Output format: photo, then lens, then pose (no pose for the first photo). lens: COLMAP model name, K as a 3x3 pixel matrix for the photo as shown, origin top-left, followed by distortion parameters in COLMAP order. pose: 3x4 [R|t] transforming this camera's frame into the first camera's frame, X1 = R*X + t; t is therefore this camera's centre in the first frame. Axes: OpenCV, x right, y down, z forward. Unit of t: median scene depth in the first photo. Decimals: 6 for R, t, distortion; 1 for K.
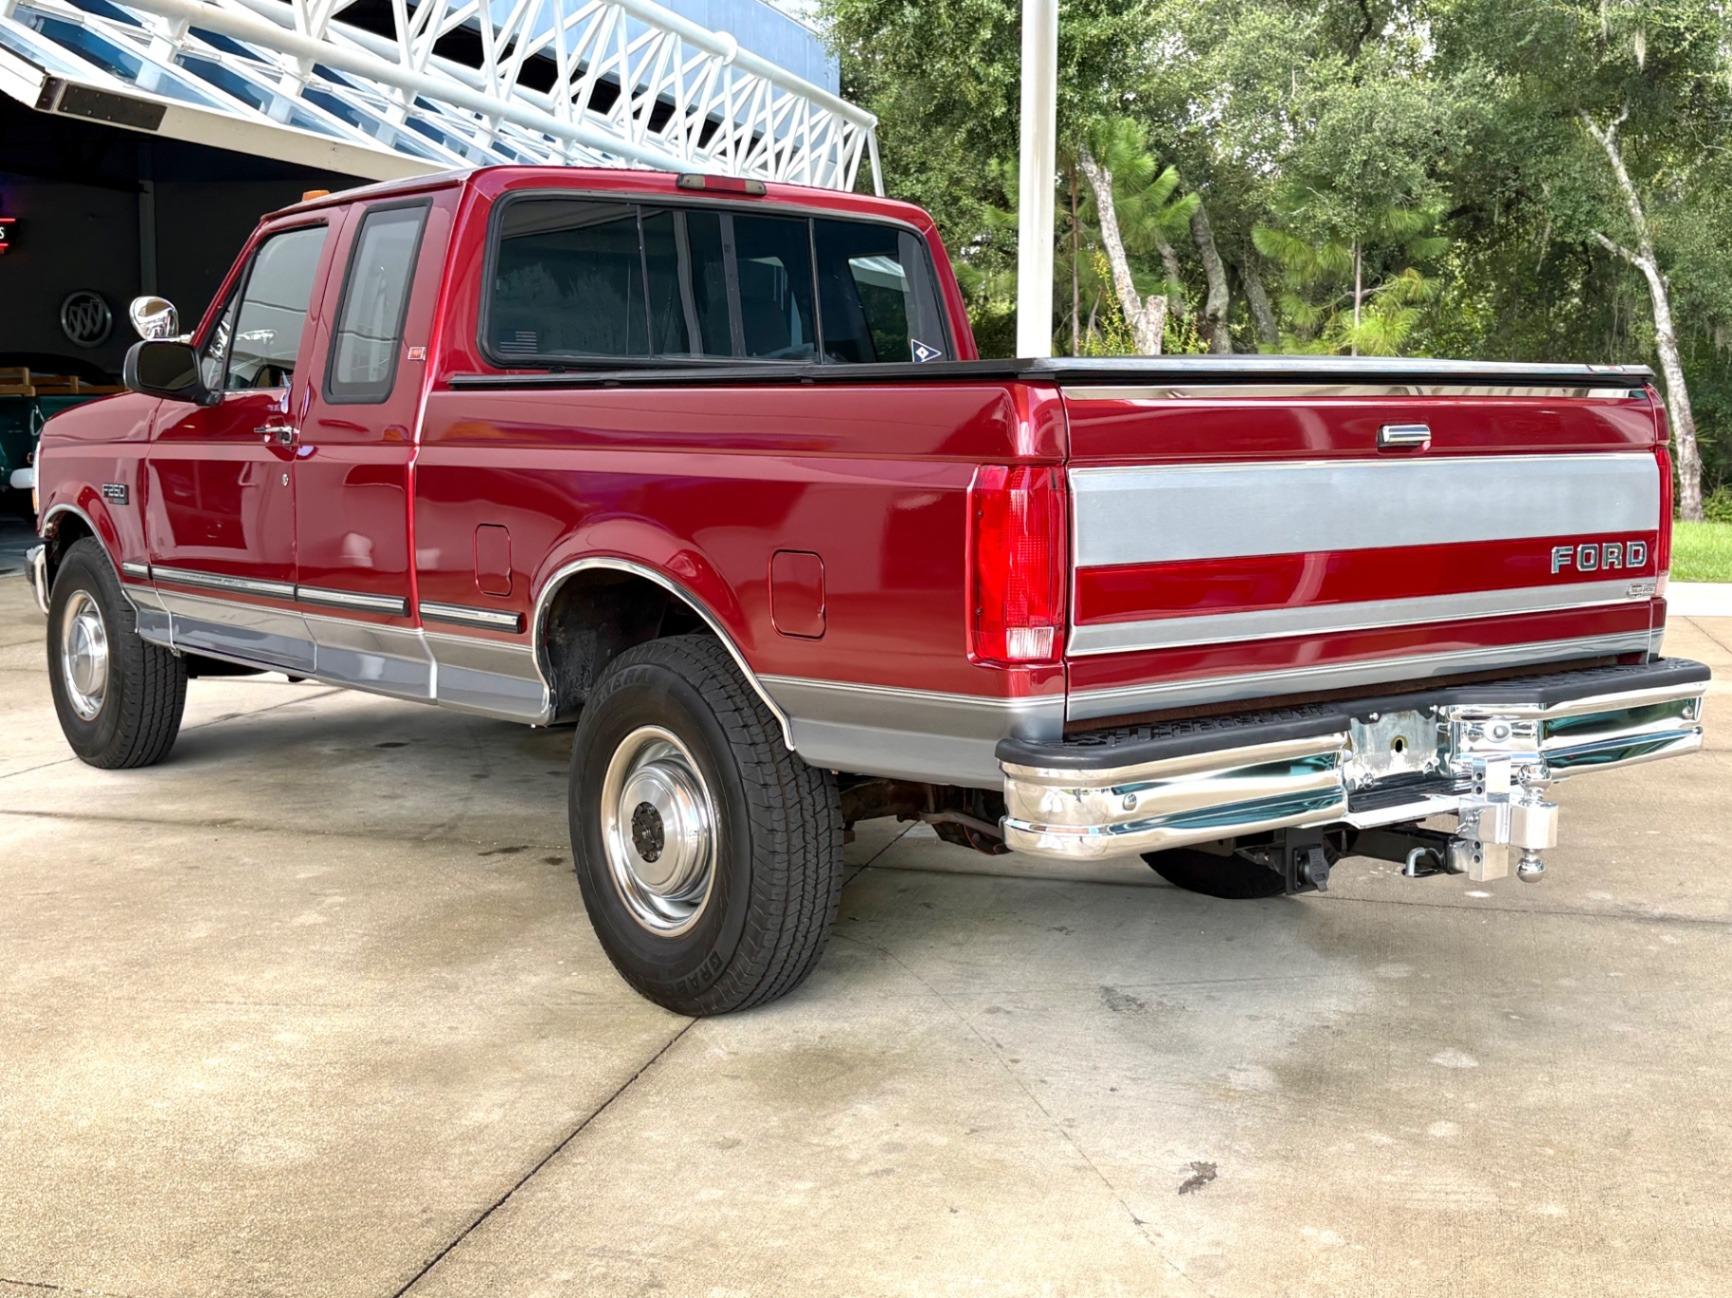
lens RADIAL K [[2270.3, 0, 858.7], [0, 2270.3, 635.3], [0, 0, 1]] dist [0.085199, 0.000000]
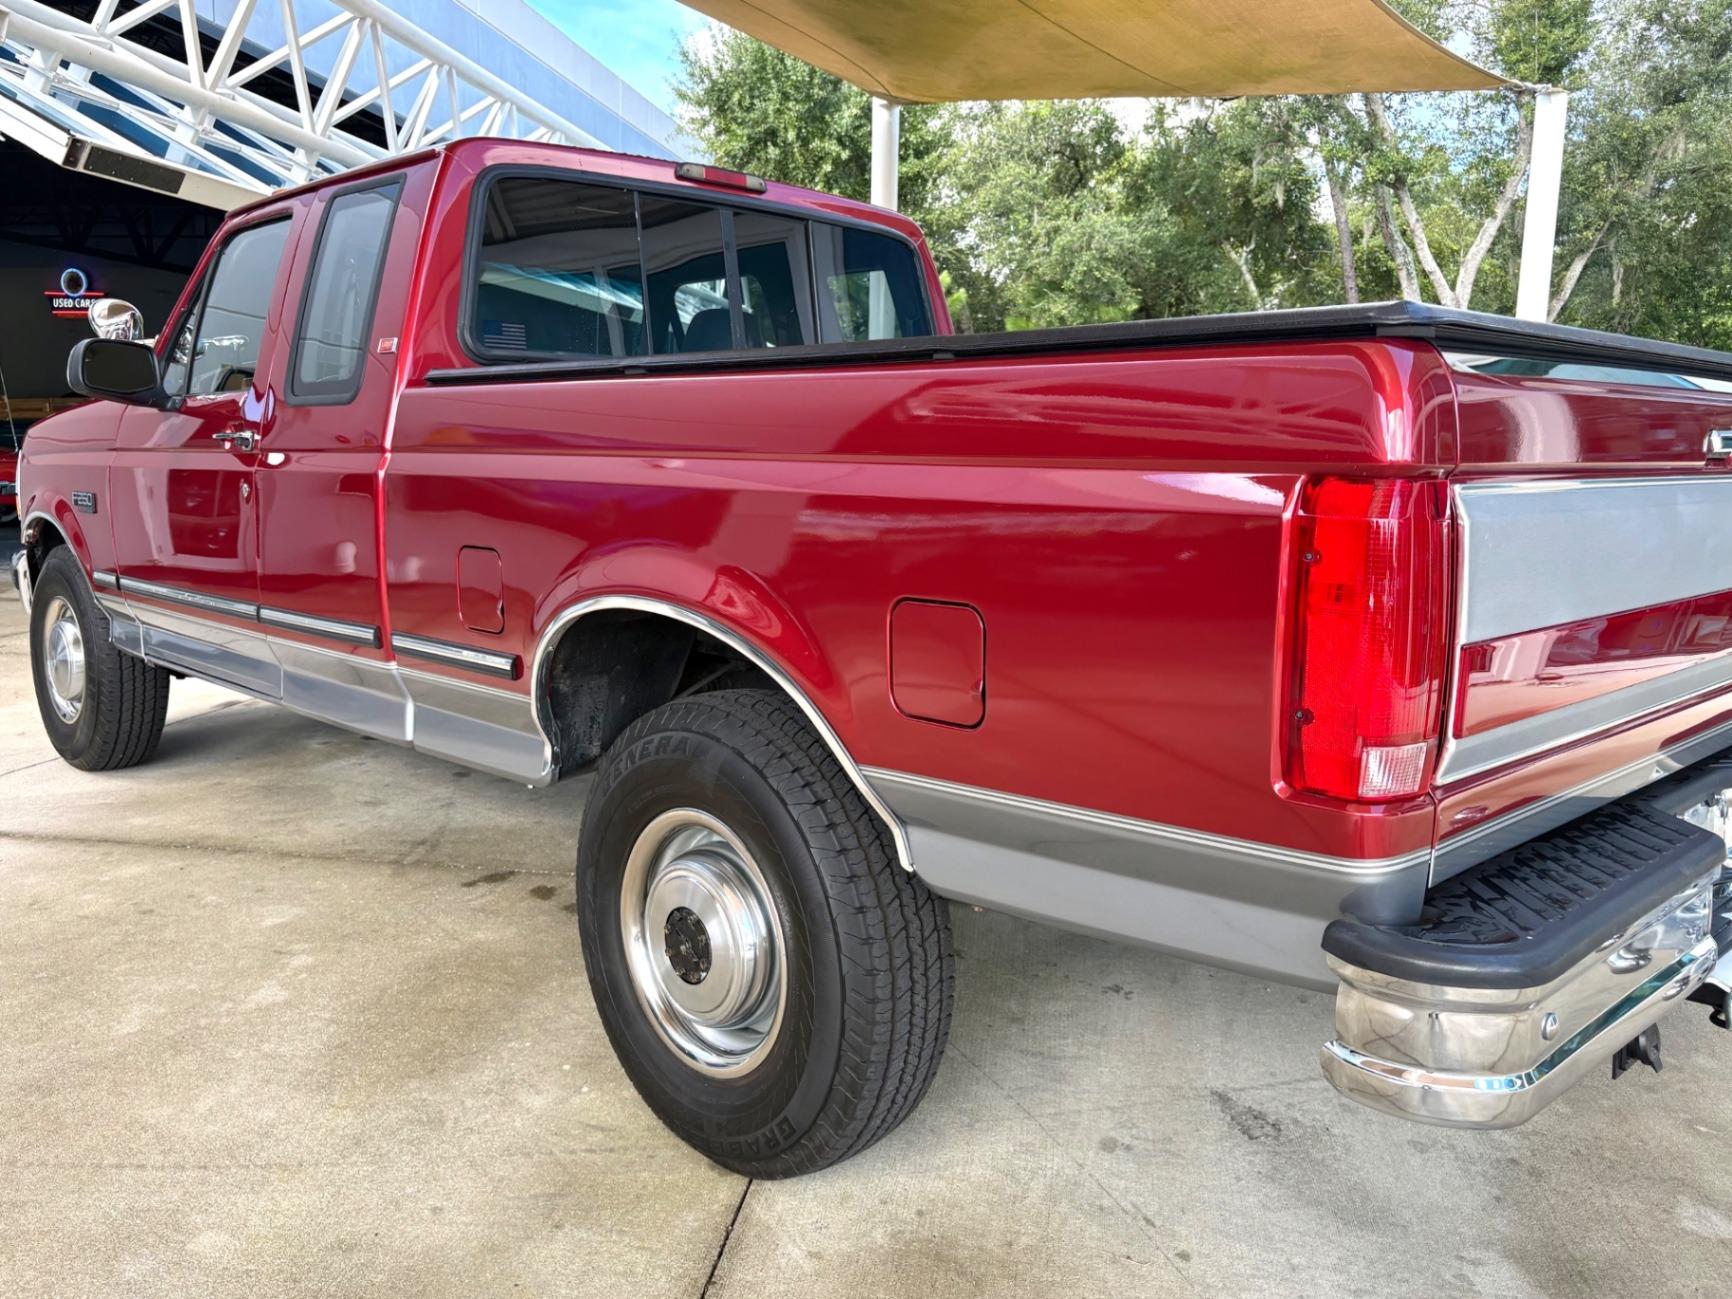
lens RADIAL K [[1509.0, 0, 871.7], [0, 1509.0, 646.5], [0, 0, 1]] dist [0.013021, 0.026669]
pose [[0.994560, -0.003118, 0.104117, -0.065903], [-0.000496, 0.999399, 0.034665, -0.027215], [-0.104163, -0.034528, 0.993961, 0.377597]]
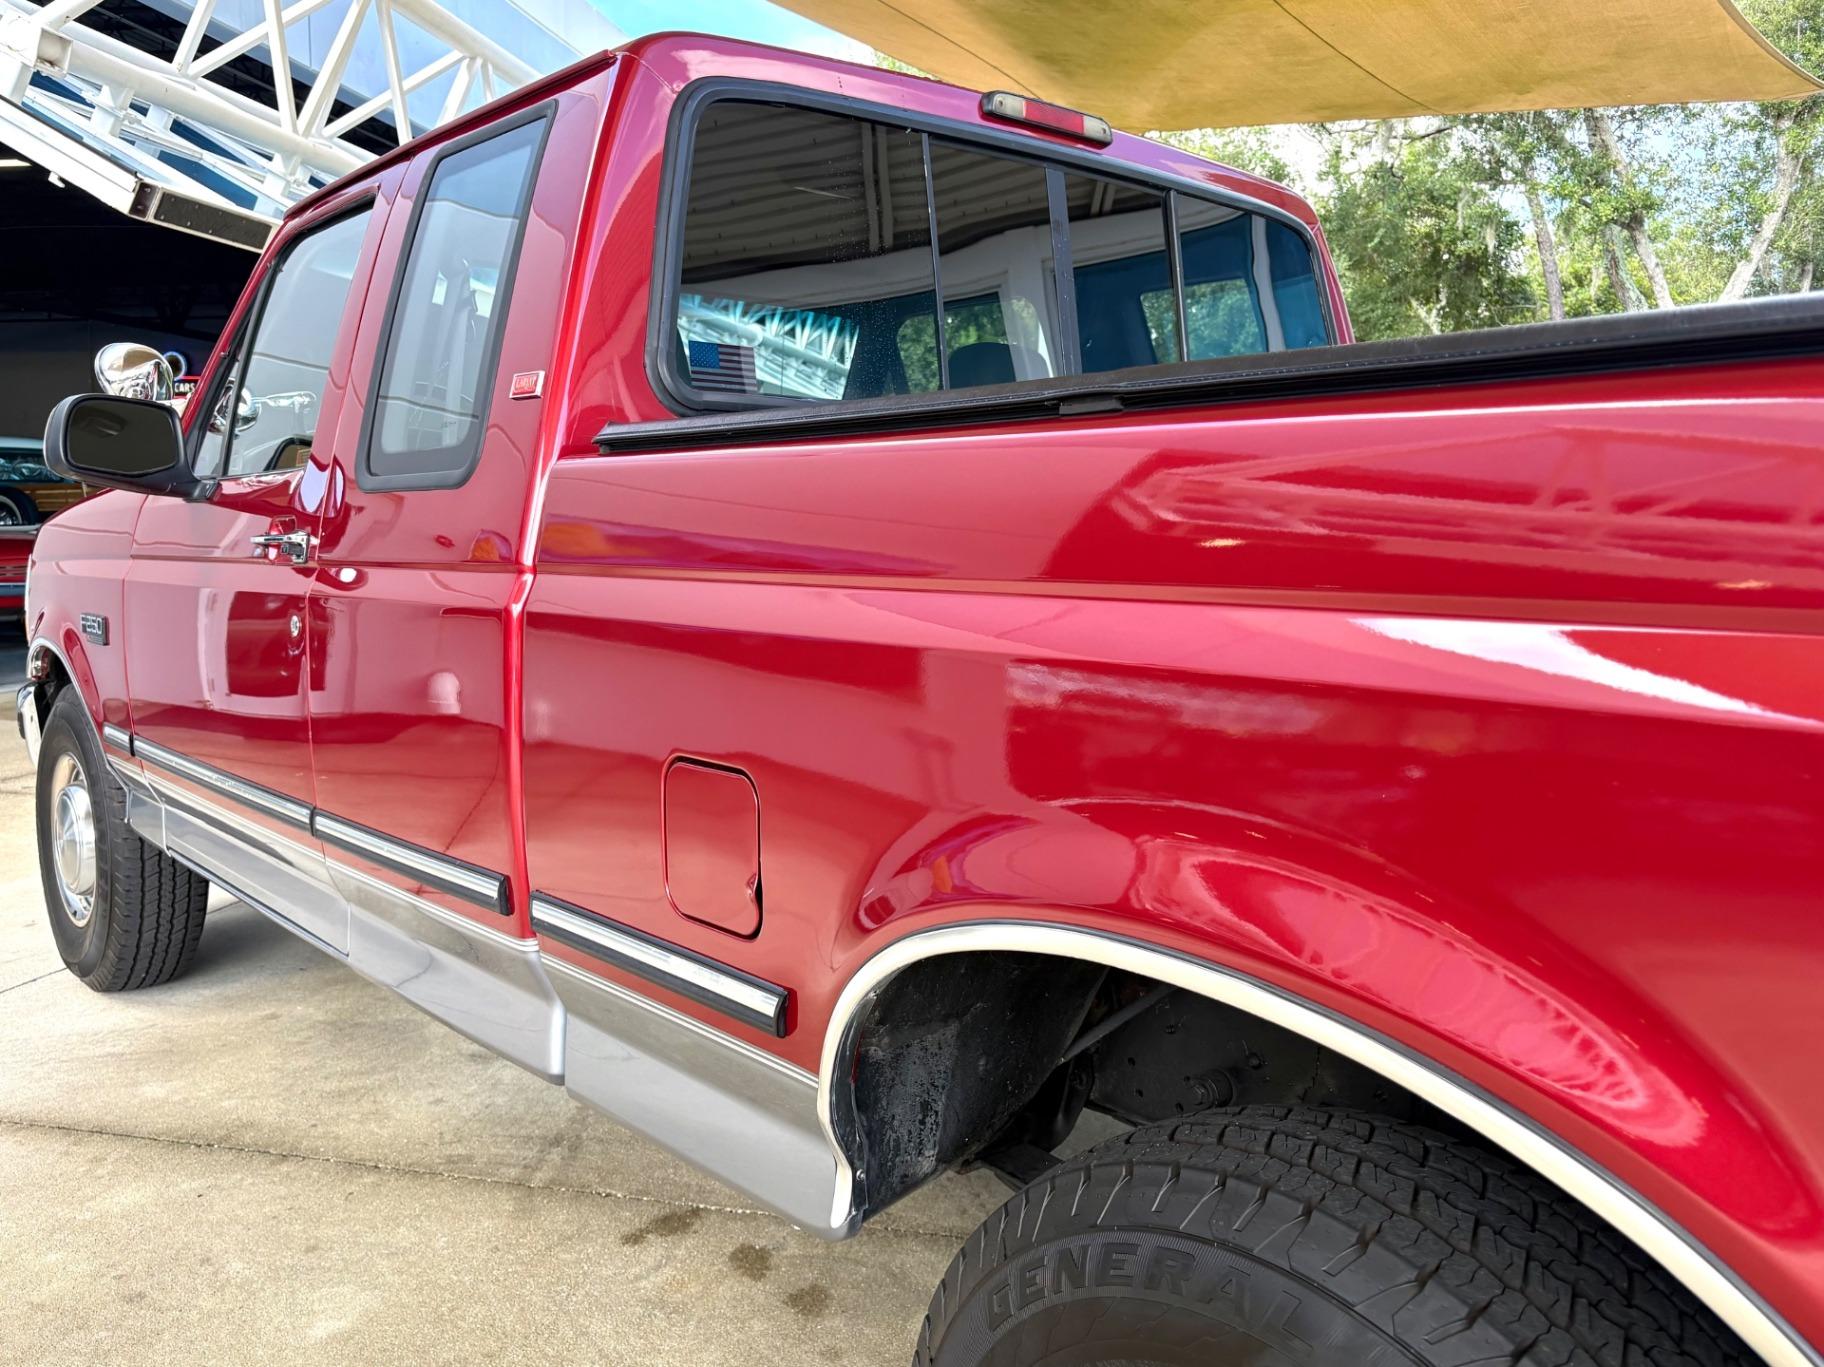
lens RADIAL K [[1589.1, 0, 866.3], [0, 1589.1, 693.1], [0, 0, 1]] dist [0.013021, 0.026669]
pose [[0.999591, 0.000020, 0.028583, -0.121214], [-0.000195, 0.999981, 0.006094, -0.055019], [-0.028582, -0.006098, 0.999573, 0.609259]]
